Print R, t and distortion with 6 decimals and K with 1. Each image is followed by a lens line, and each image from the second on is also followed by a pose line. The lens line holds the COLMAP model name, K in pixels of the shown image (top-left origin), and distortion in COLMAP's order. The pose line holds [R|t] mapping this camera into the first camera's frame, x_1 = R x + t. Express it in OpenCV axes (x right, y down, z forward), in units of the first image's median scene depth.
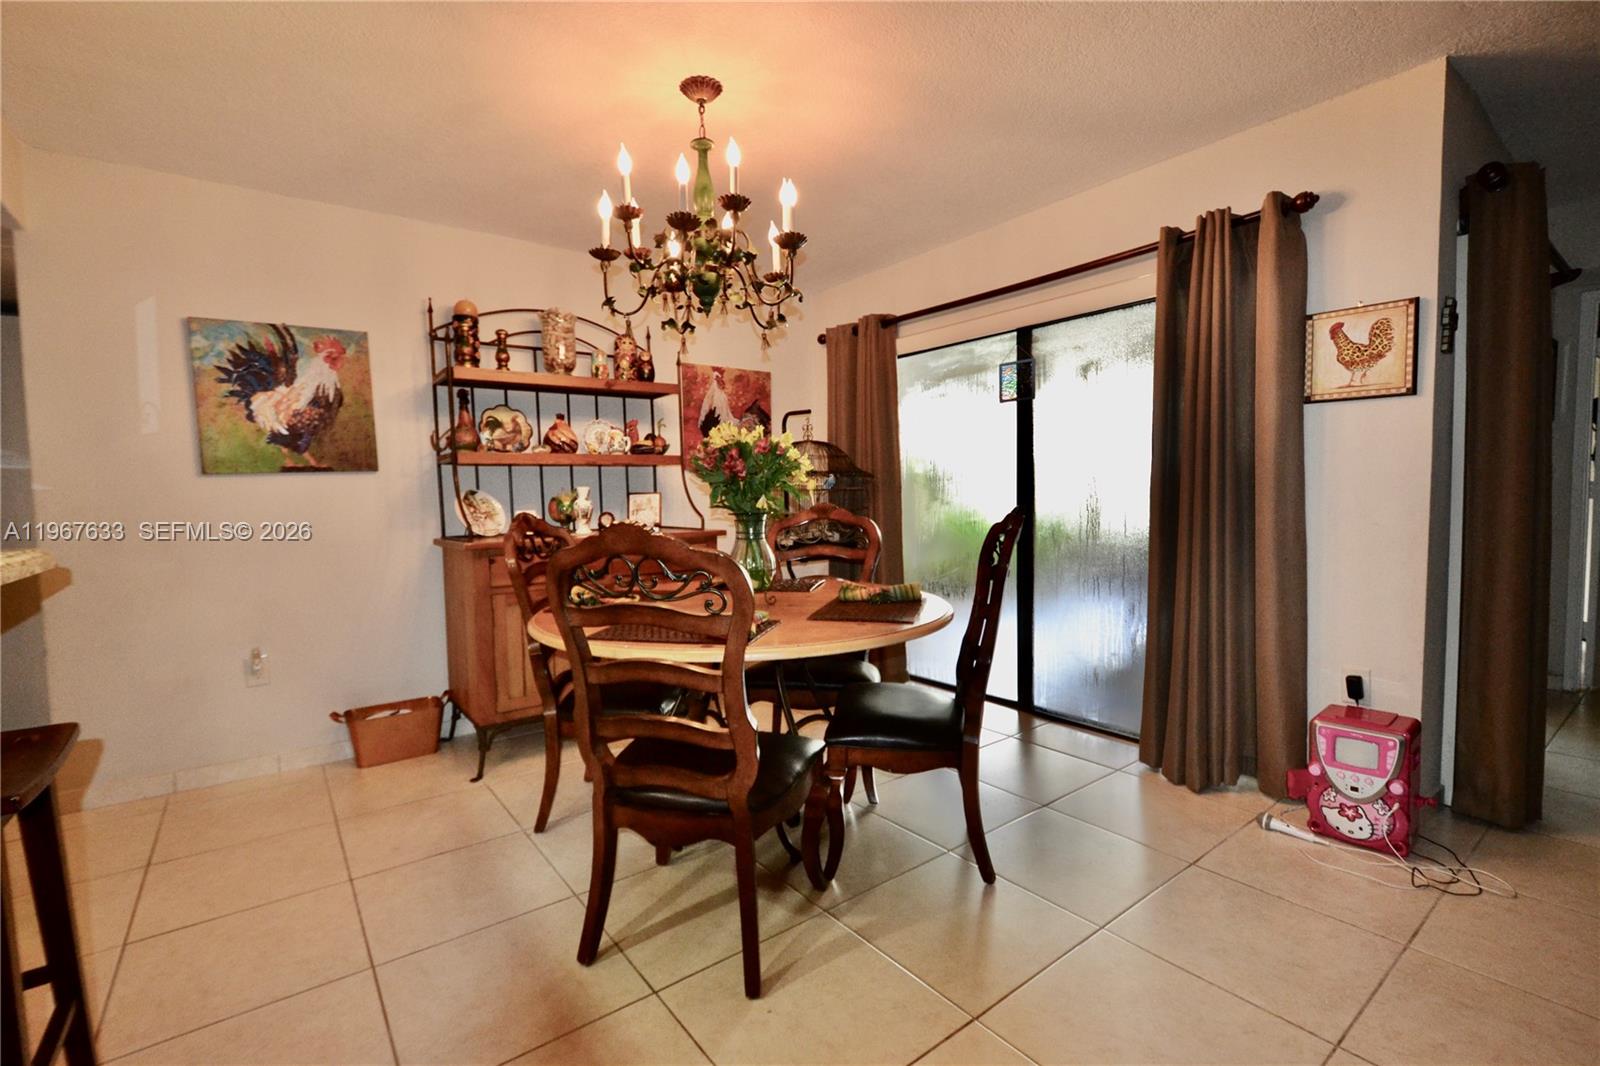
lens RADIAL K [[714.0, 0, 800.8], [0, 714.0, 538.0], [0, 0, 1]] dist [-0.000137, -0.002727]
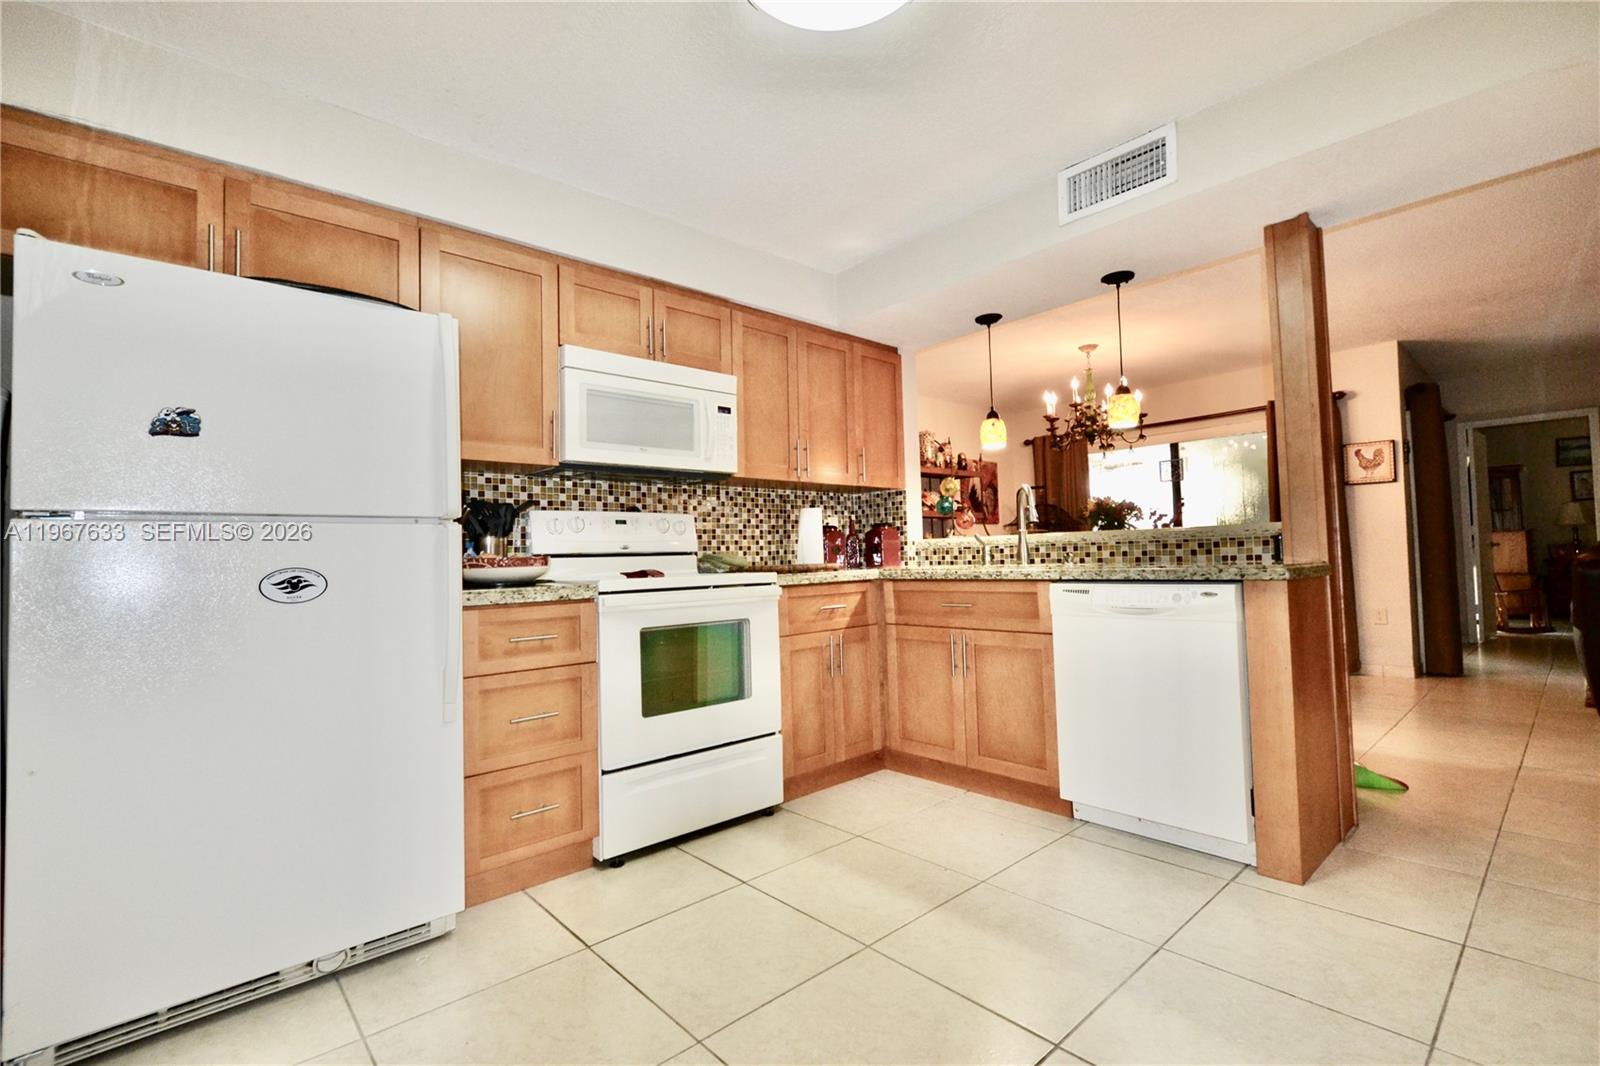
lens RADIAL K [[714.0, 0, 788.2], [0, 714.0, 536.6], [0, 0, 1]] dist [-0.000137, -0.002727]
pose [[0.997491, -0.001693, 0.070779, -1.144186], [0.008687, 0.995087, -0.098620, 0.165535], [-0.070264, 0.098988, 0.992605, -1.020513]]
